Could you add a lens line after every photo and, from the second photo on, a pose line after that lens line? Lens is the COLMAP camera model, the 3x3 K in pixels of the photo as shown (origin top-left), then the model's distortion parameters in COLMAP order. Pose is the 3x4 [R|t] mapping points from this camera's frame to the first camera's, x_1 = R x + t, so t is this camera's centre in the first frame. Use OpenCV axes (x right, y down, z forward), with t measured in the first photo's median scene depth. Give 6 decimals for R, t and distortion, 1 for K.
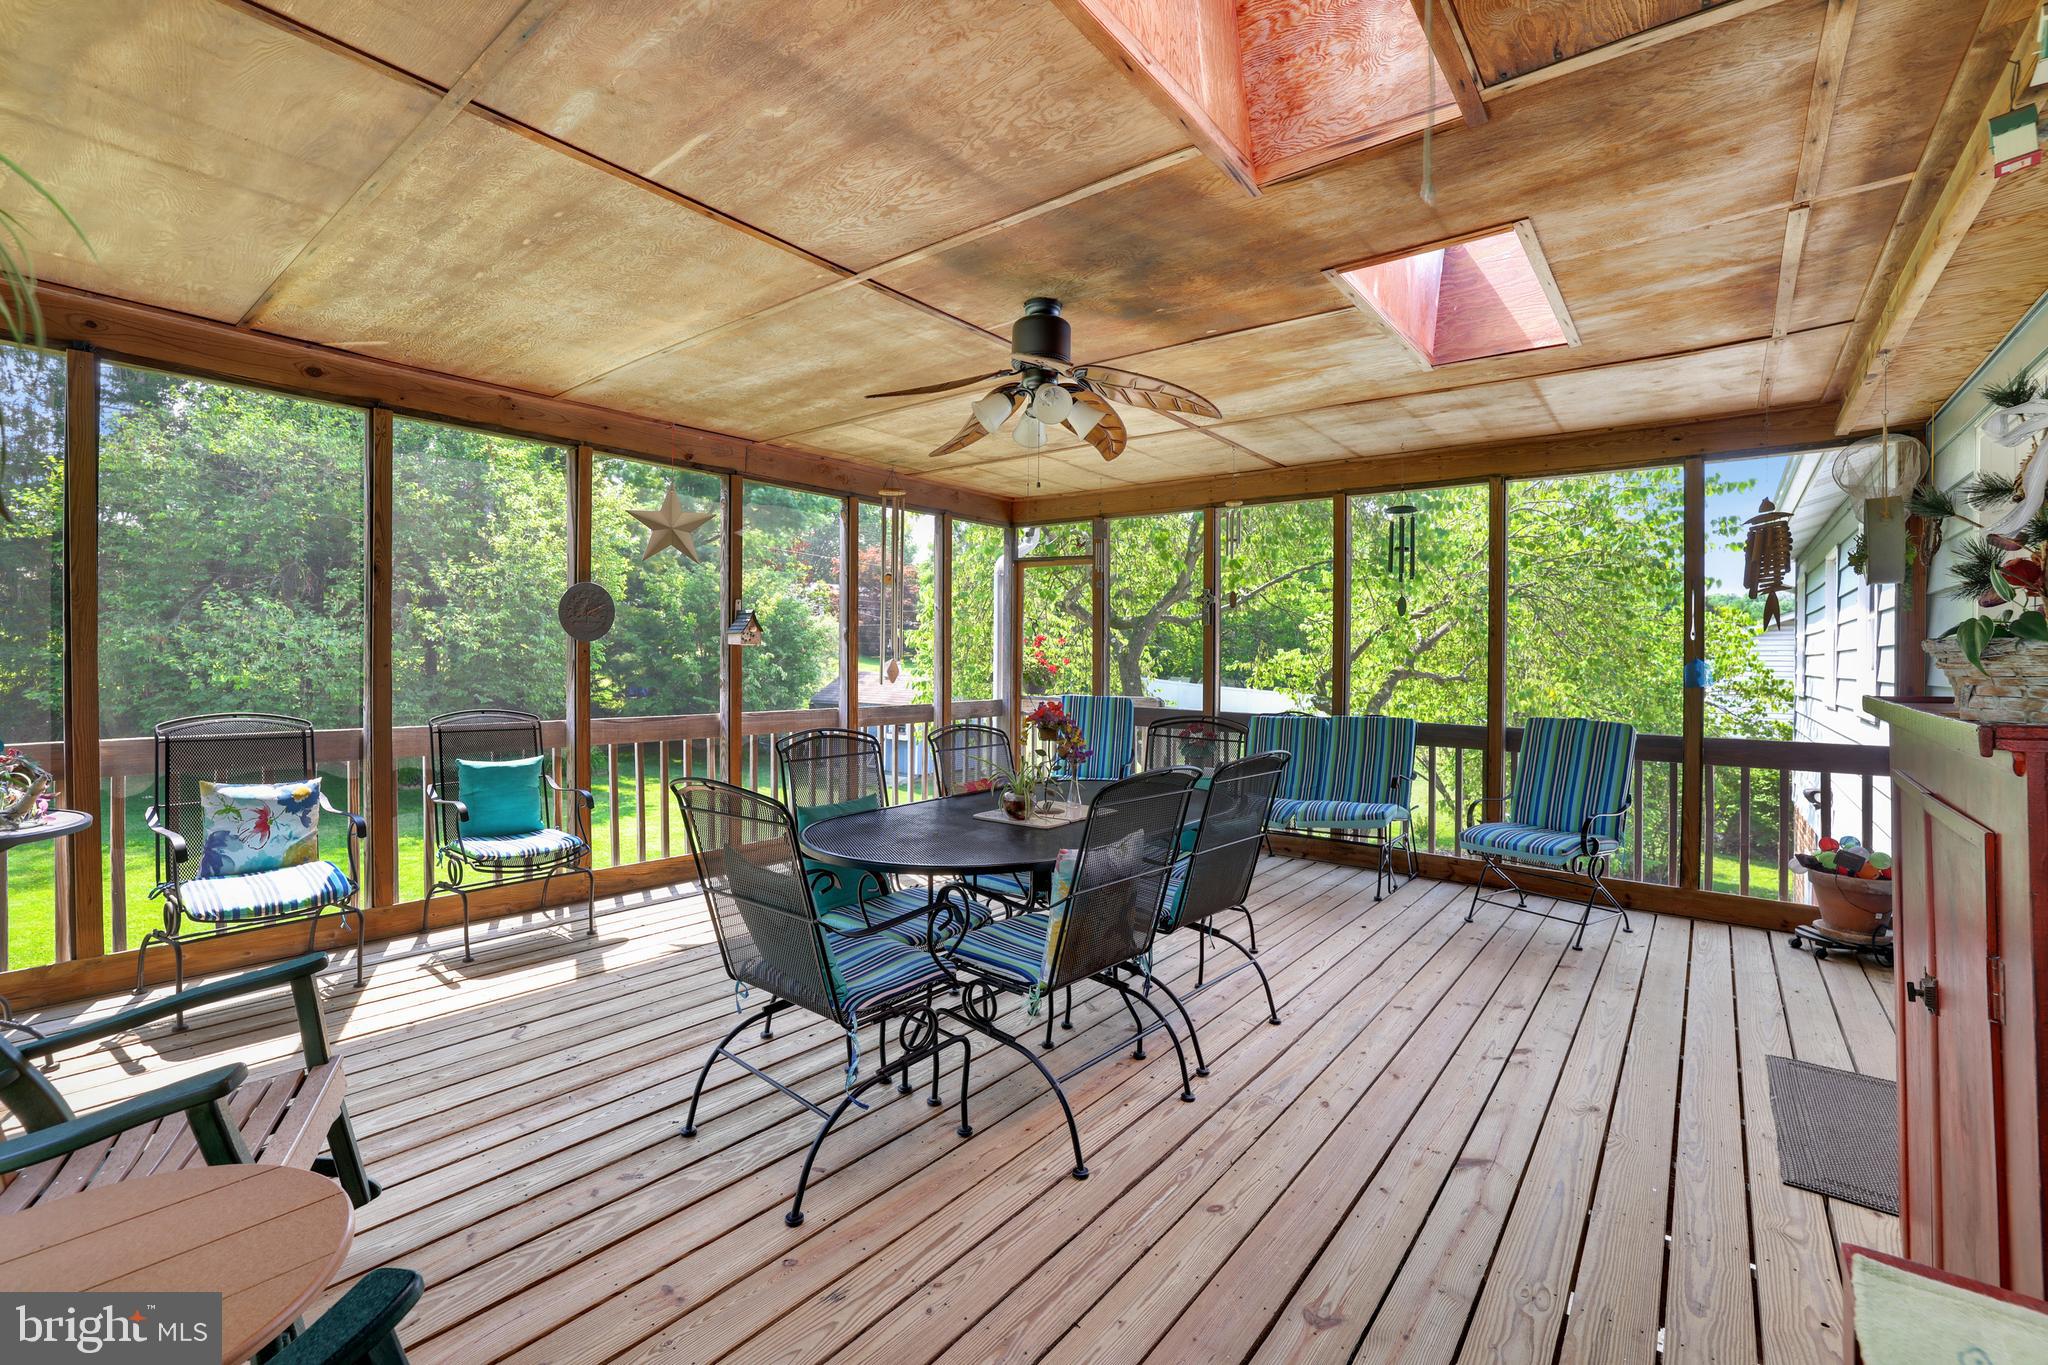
lens RADIAL K [[873.1, 0, 1031.1], [0, 873.1, 653.4], [0, 0, 1]] dist [-0.002388, 0.000511]
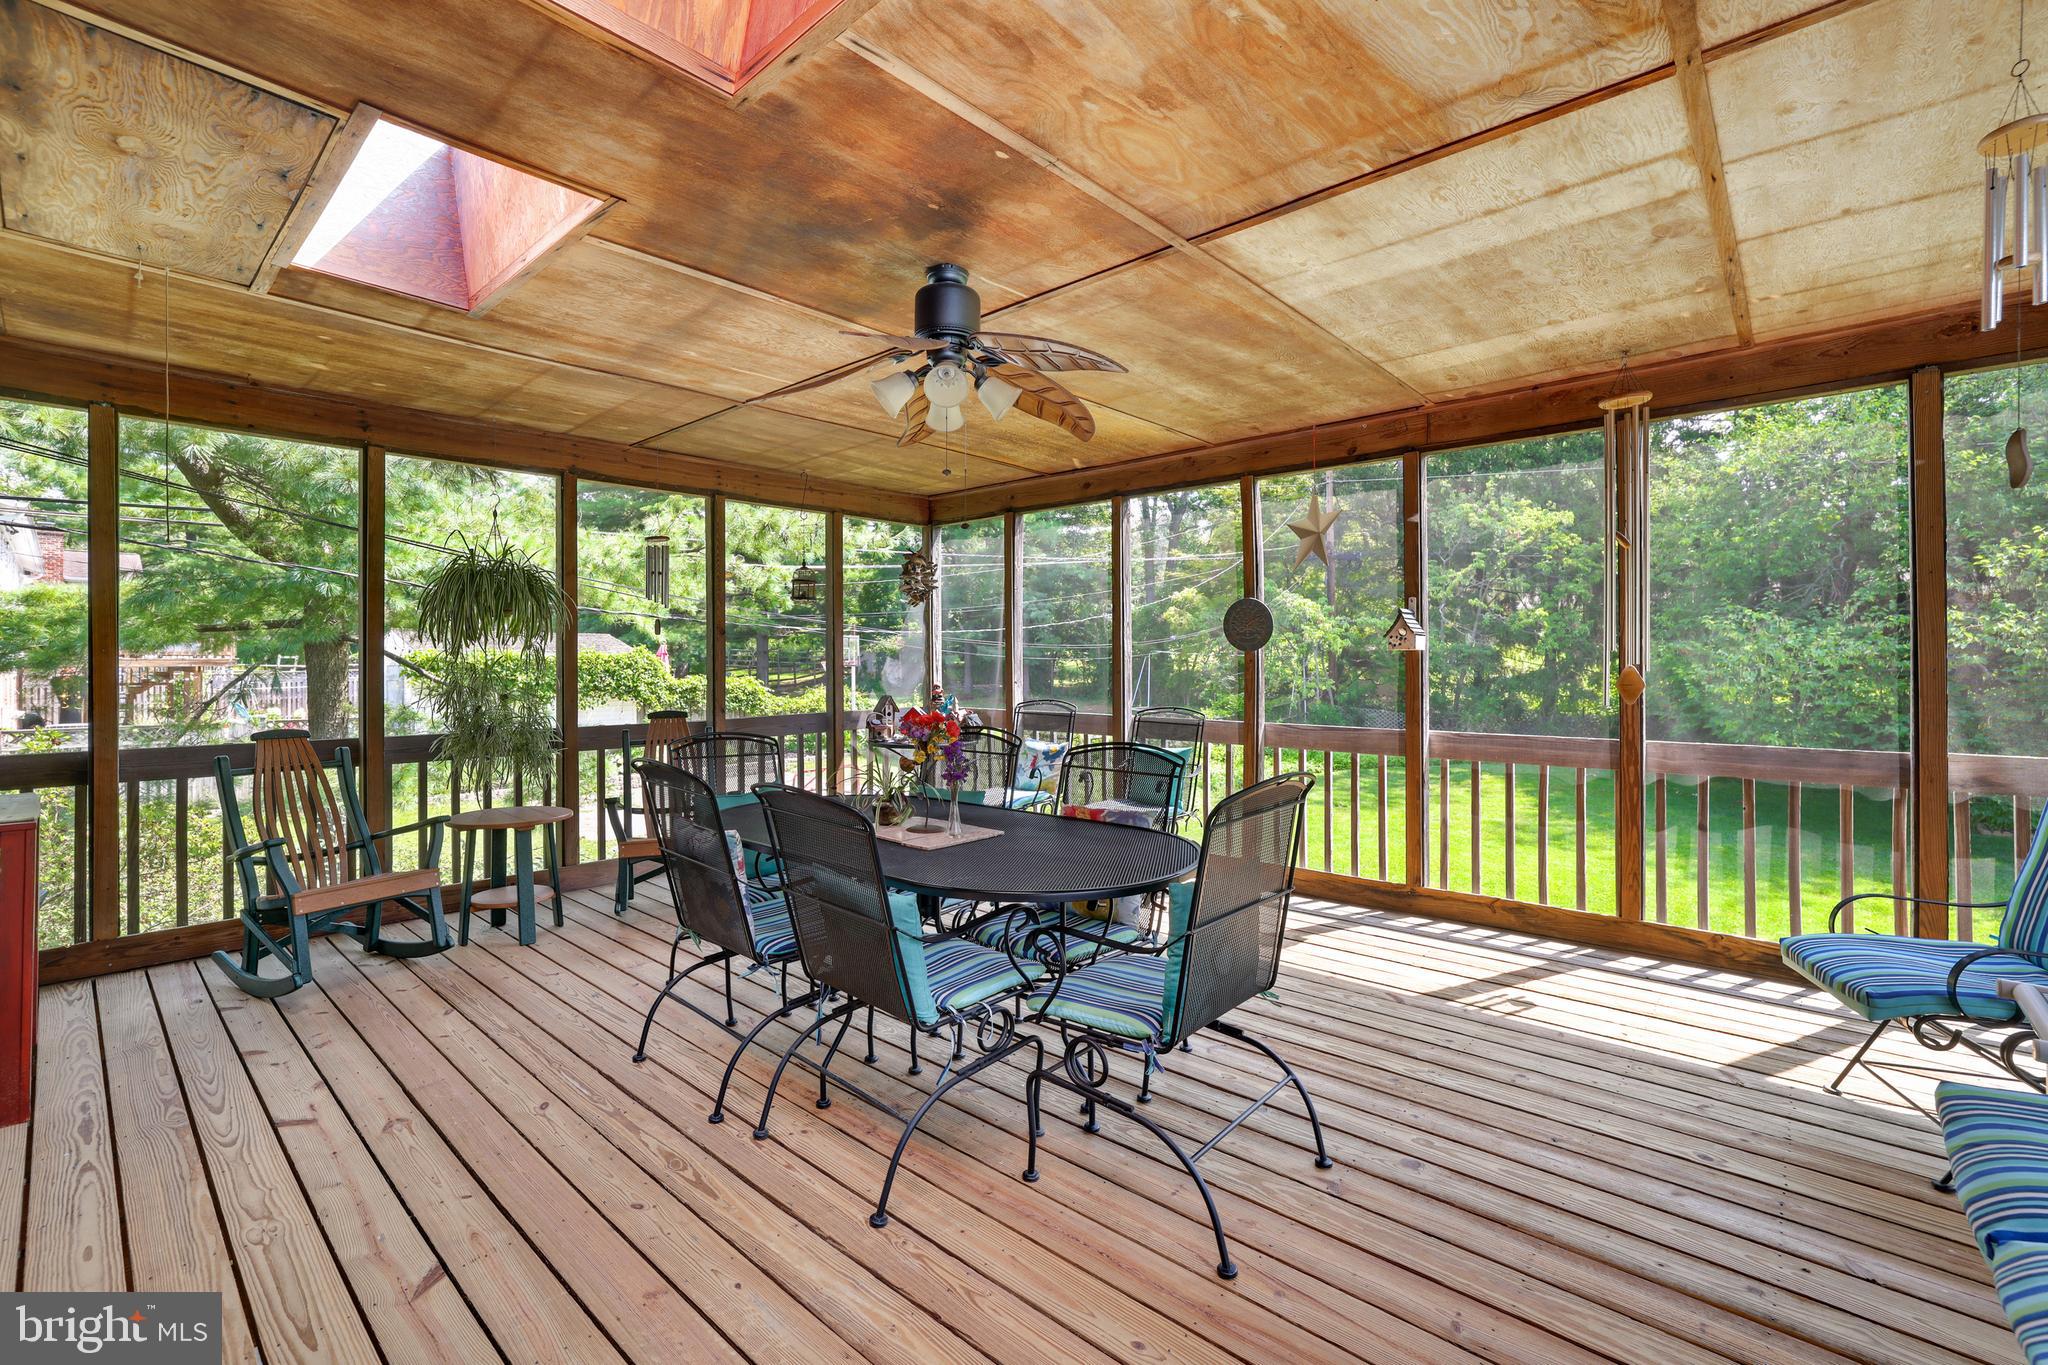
lens RADIAL K [[873.1, 0, 1014.0], [0, 873.1, 665.3], [0, 0, 1]] dist [-0.002388, 0.000511]
pose [[-0.059947, -0.004248, -0.998193, 0.601993], [0.003124, 0.999985, -0.004443, 0.007929], [0.998197, -0.003385, -0.059933, 0.743157]]
